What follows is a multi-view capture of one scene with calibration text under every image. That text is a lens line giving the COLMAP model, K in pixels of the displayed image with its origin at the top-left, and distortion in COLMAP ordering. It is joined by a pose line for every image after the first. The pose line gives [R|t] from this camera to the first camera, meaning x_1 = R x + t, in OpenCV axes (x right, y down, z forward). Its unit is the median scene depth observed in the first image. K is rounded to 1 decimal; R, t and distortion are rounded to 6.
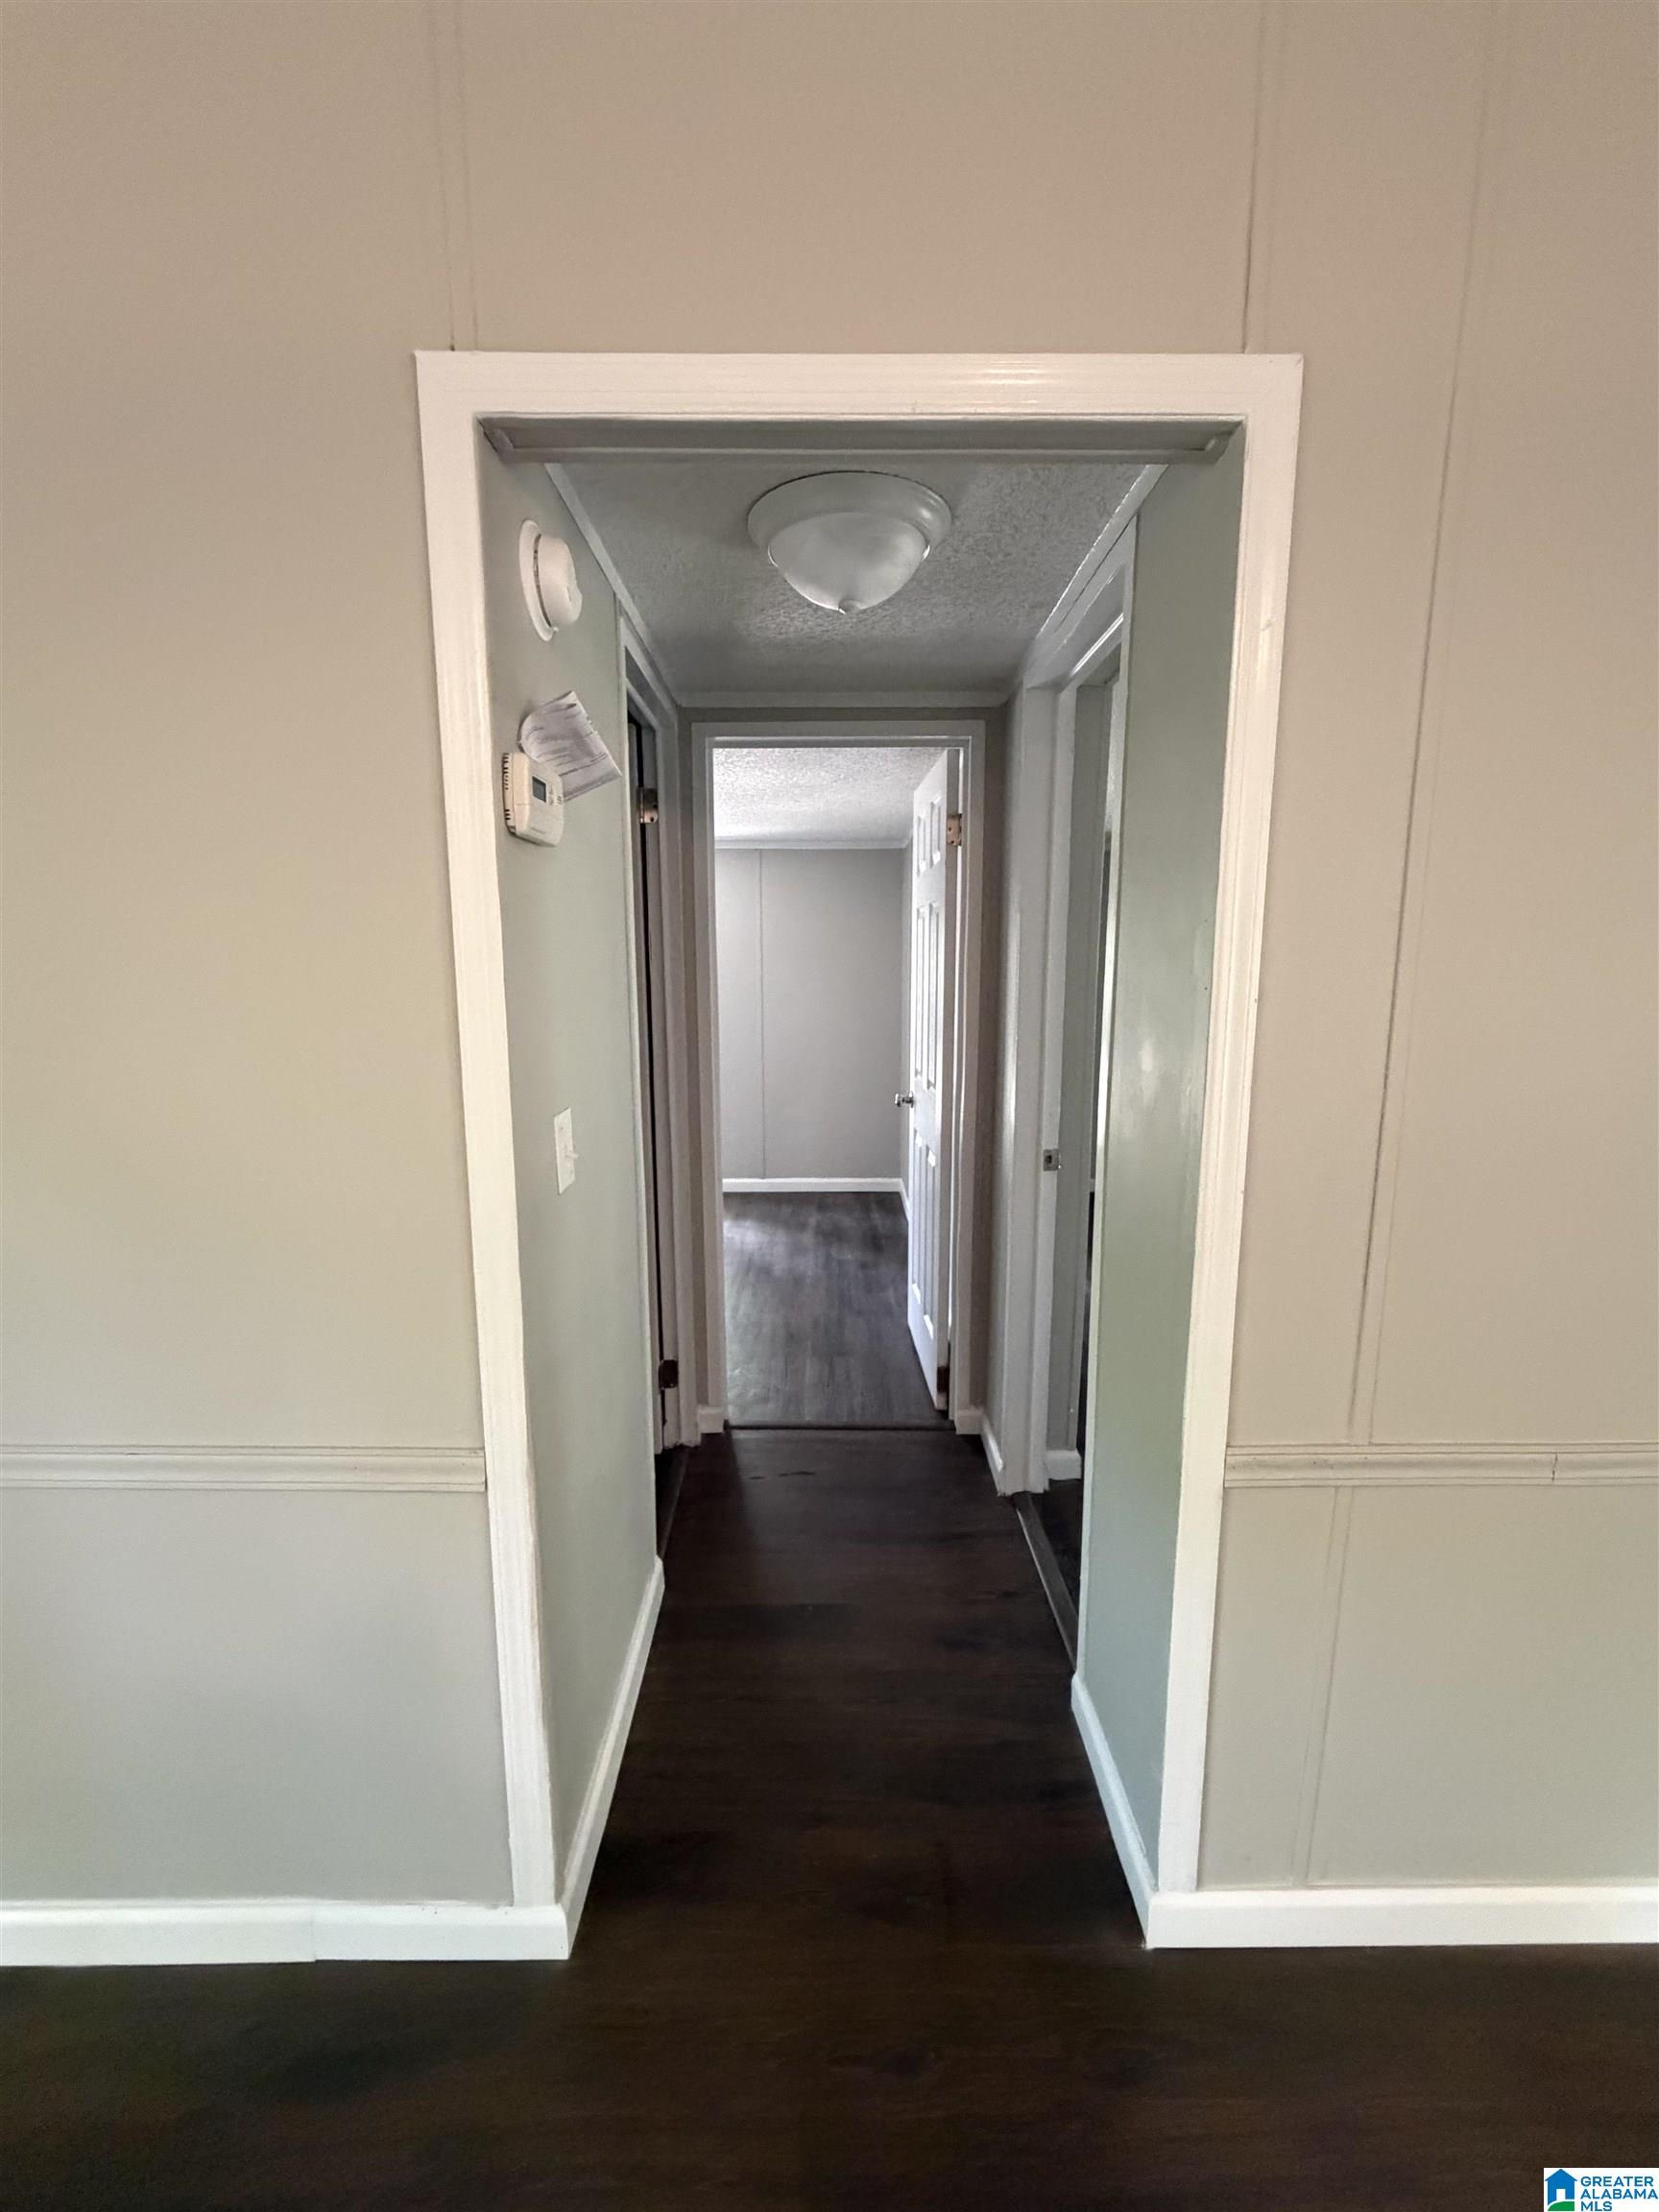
lens RADIAL K [[886.7, 0, 830.8], [0, 886.7, 1111.2], [0, 0, 1]] dist [0.001979, 0.000159]
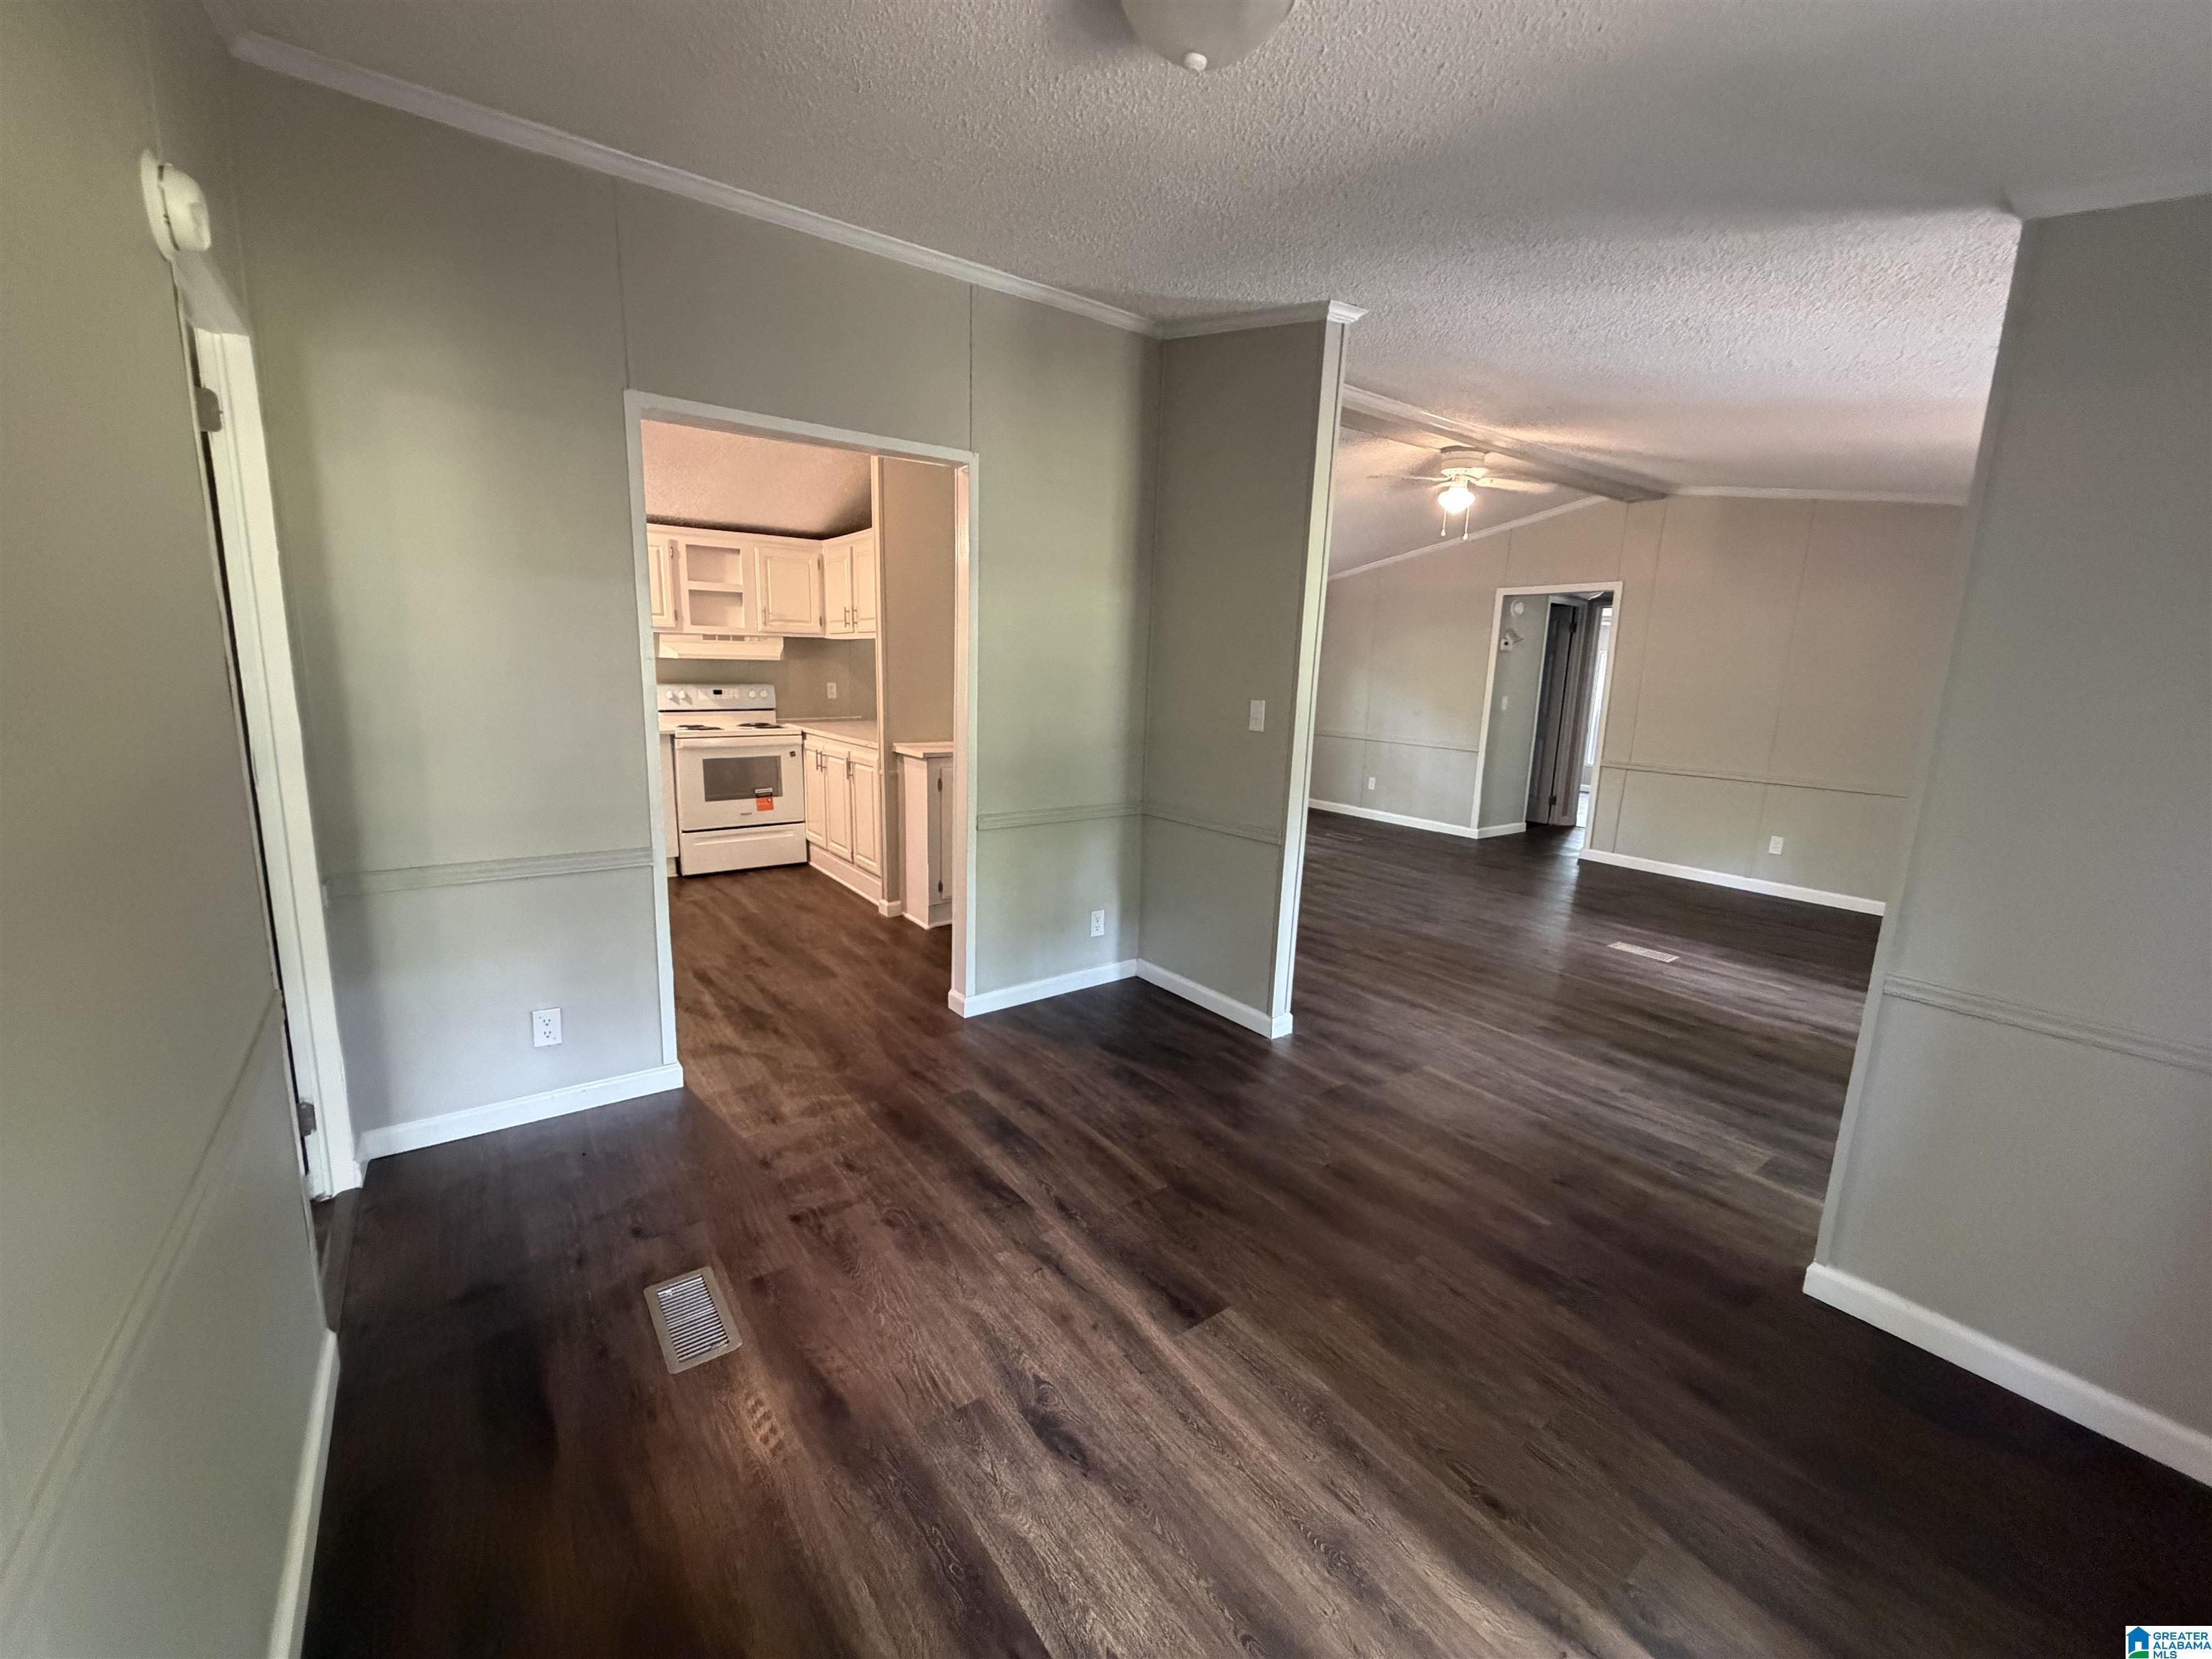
lens RADIAL K [[884.3, 0, 1097.7], [0, 884.3, 827.8], [0, 0, 1]] dist [-0.000226, -0.000016]
pose [[0.585647, 0.162489, -0.794113, 2.903571], [-0.154908, 0.984080, 0.087118, 0.763592], [0.795627, 0.071994, 0.601494, -4.580188]]
